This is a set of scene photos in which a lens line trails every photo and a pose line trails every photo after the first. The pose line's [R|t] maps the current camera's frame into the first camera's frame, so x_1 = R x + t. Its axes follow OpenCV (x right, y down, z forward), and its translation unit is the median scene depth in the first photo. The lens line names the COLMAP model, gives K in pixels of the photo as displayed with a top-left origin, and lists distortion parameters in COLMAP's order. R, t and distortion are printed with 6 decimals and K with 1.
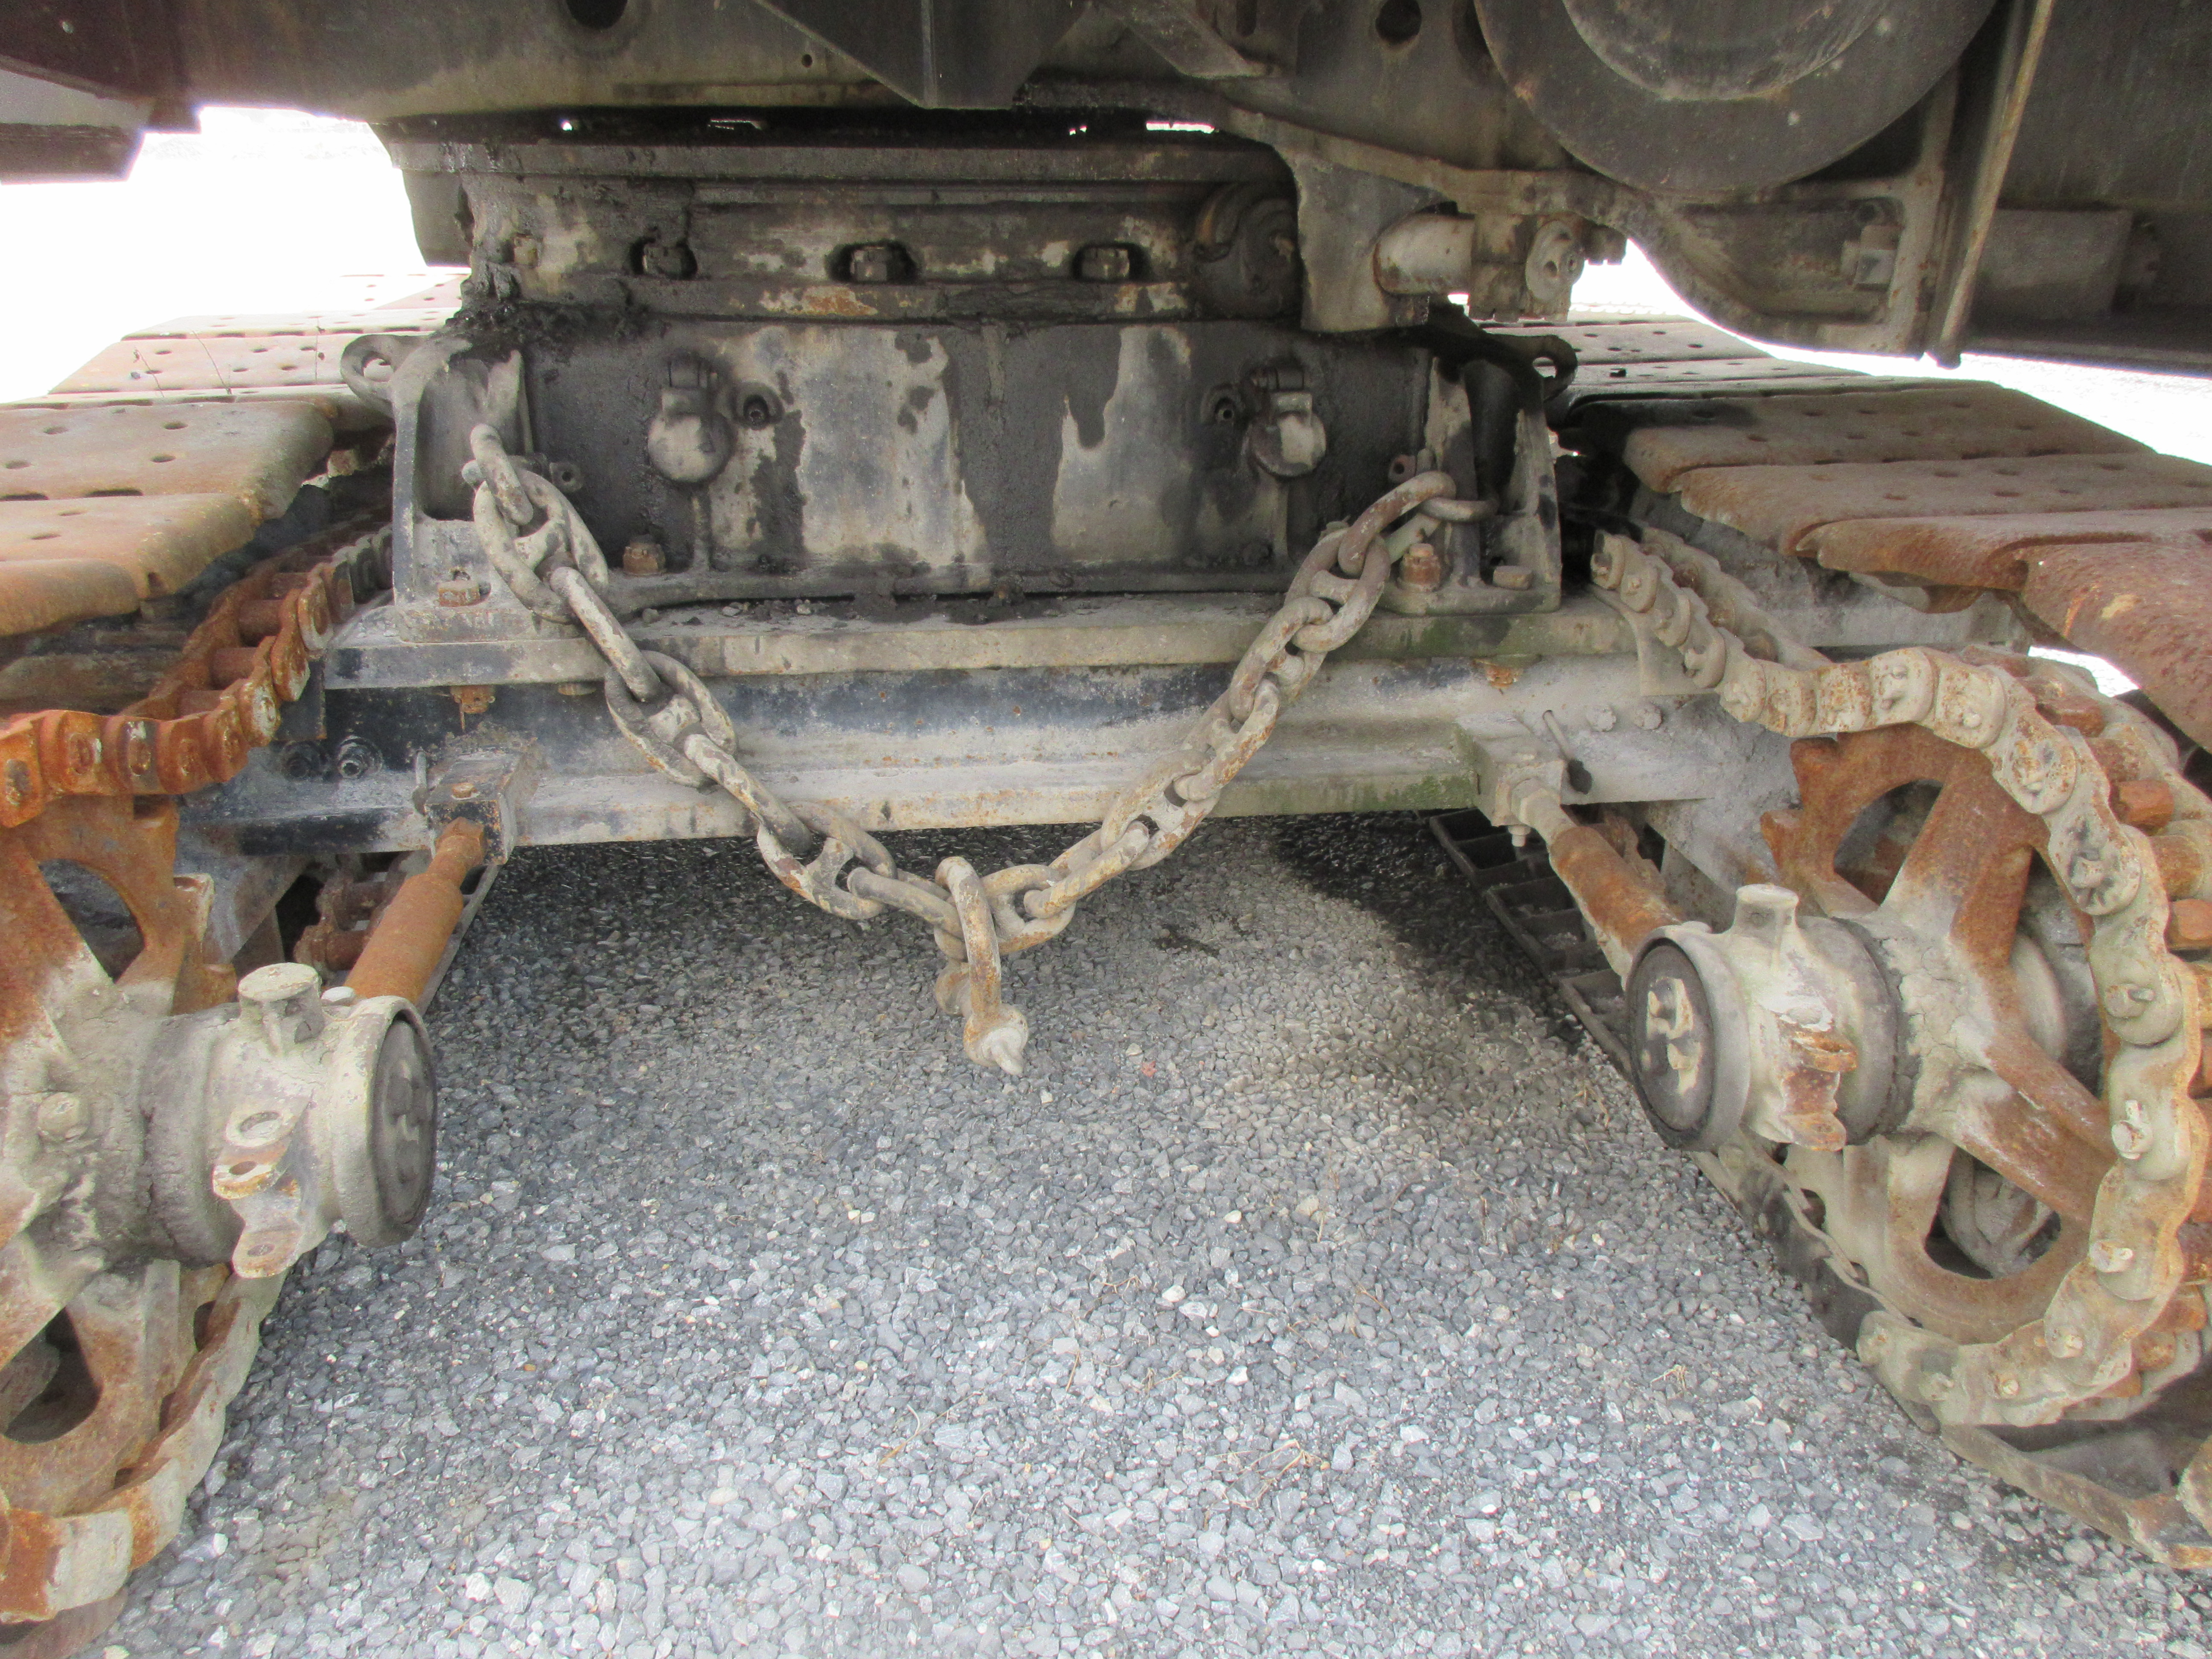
lens RADIAL K [[1648.9, 0, 1108.7], [0, 1648.9, 819.0], [0, 0, 1]] dist [0.017232, -0.005389]
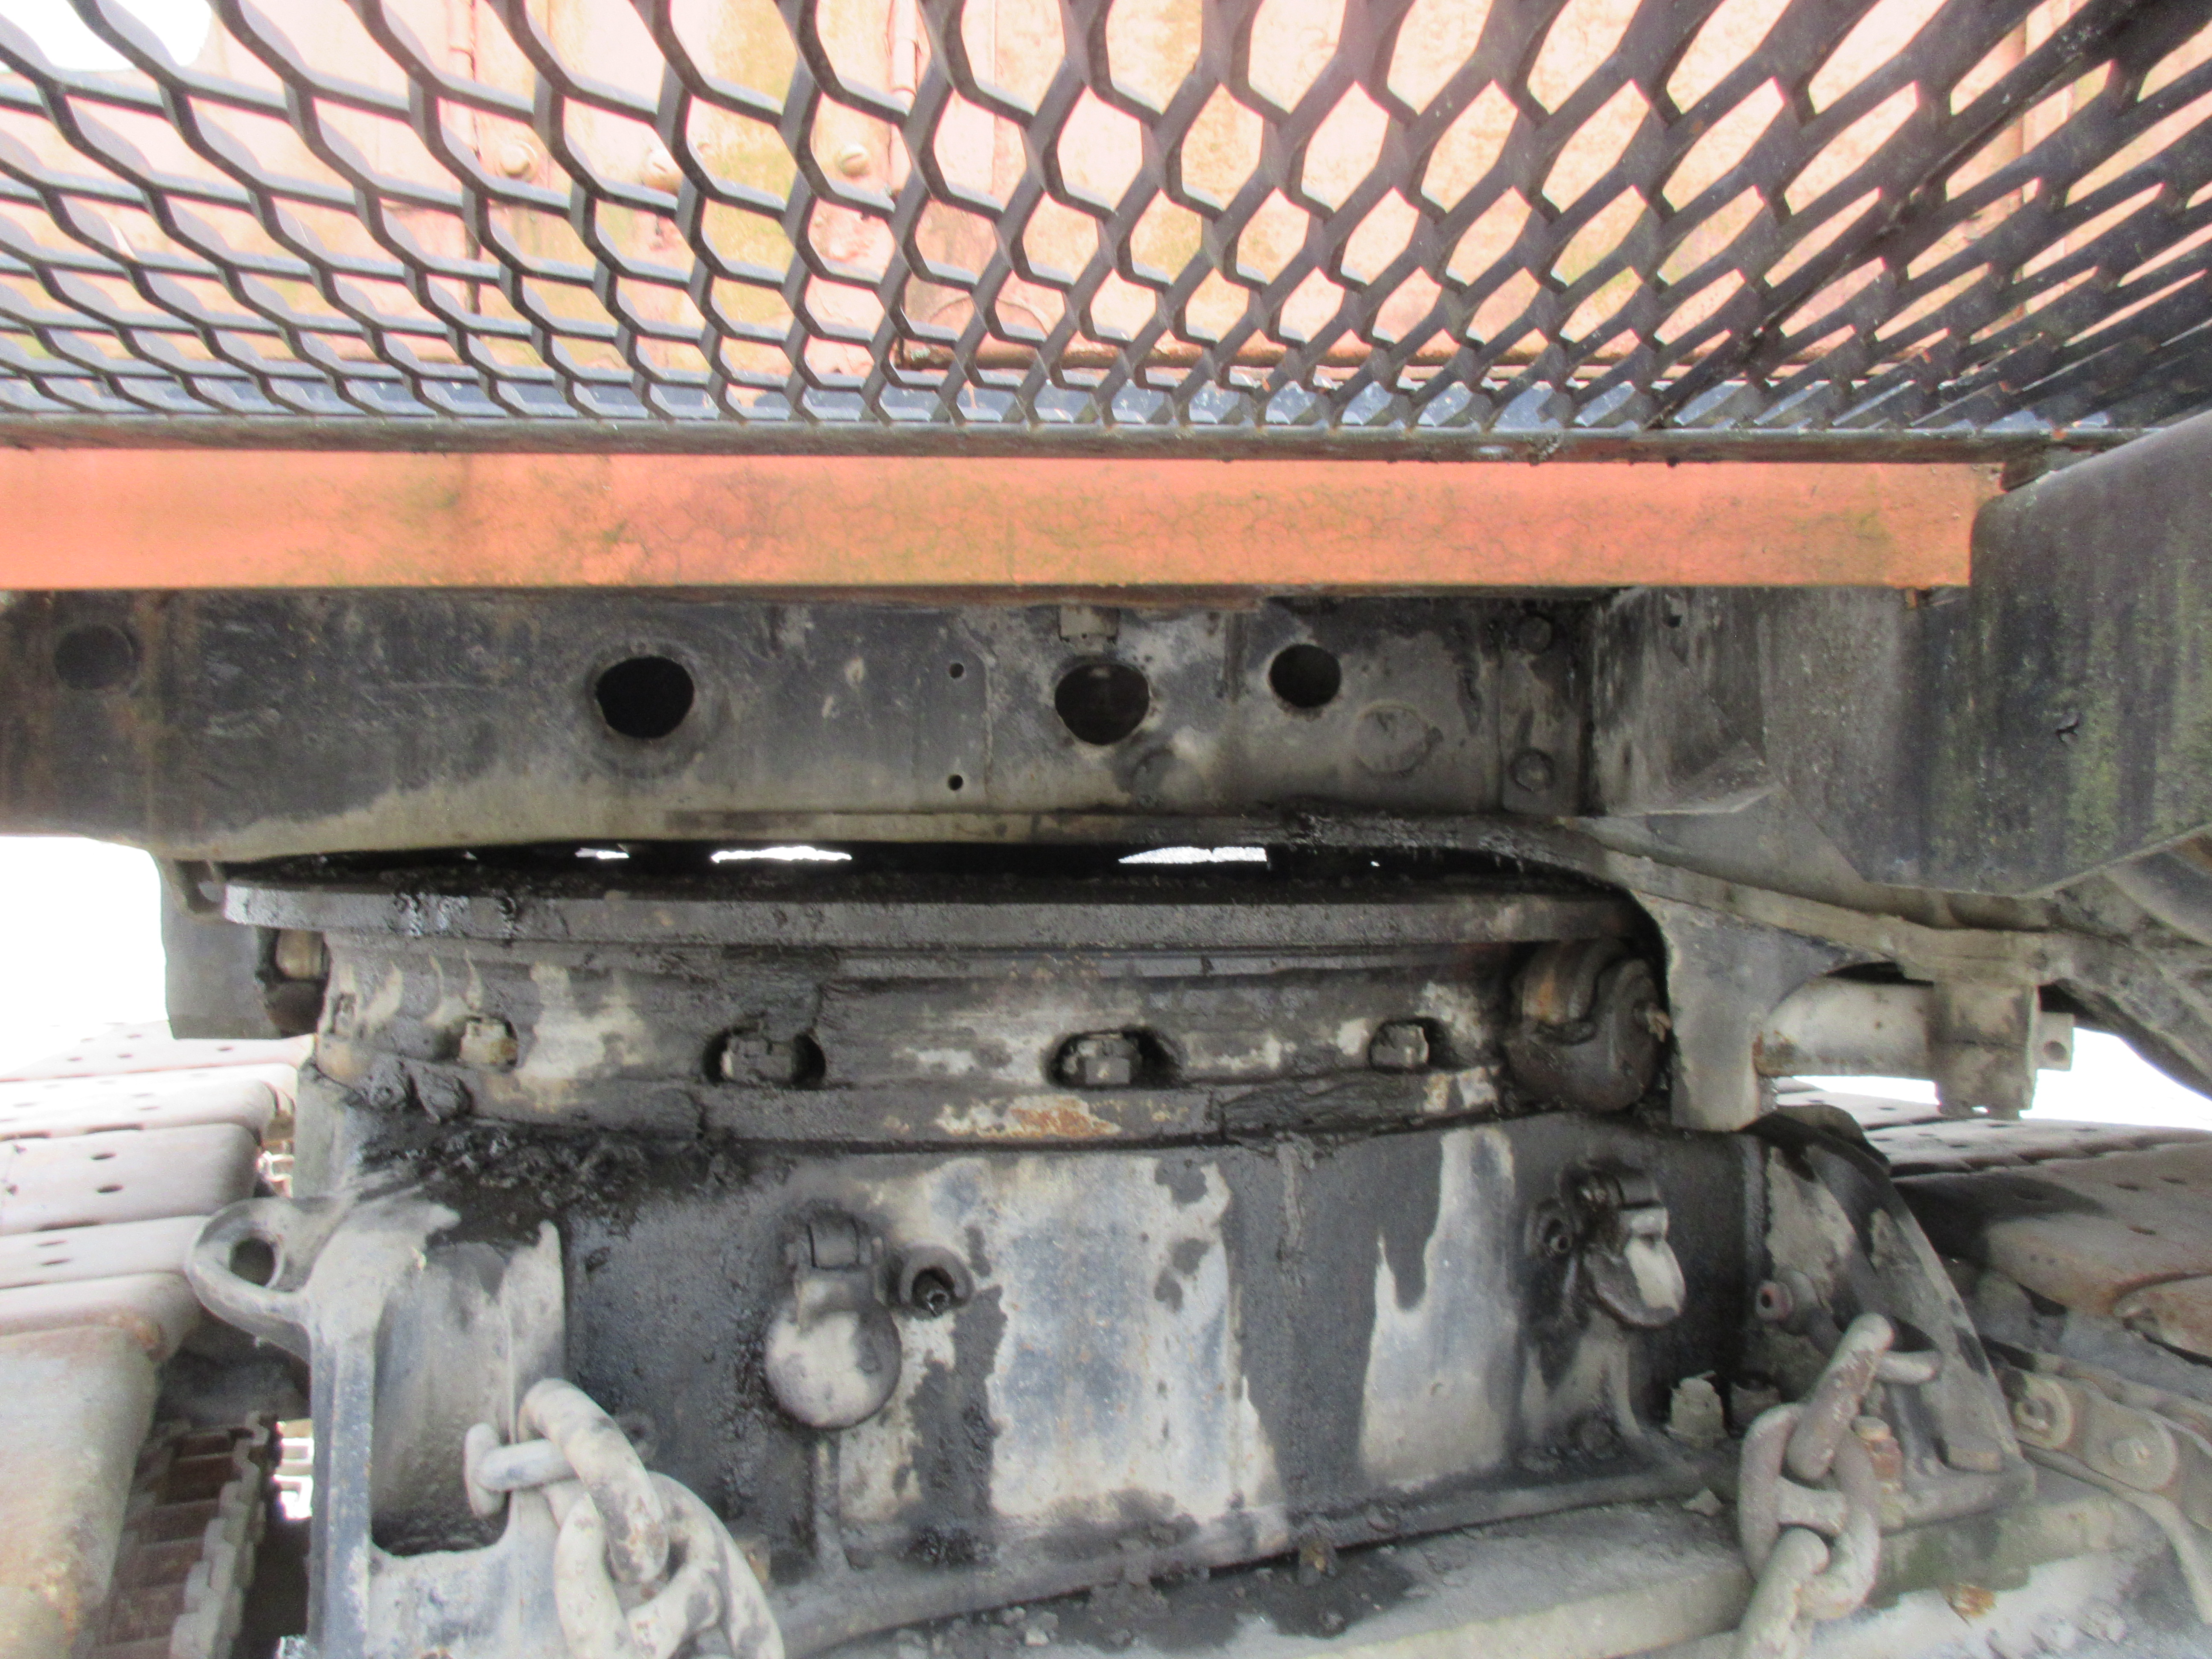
lens RADIAL K [[1655.5, 0, 1106.0], [0, 1655.5, 829.5], [0, 0, 1]] dist [0.039534, -0.054118]
pose [[0.964269, 0.004915, 0.264881, -0.318678], [0.097105, 0.923686, -0.370640, -0.169824], [-0.246488, 0.383118, 0.890205, 0.357836]]
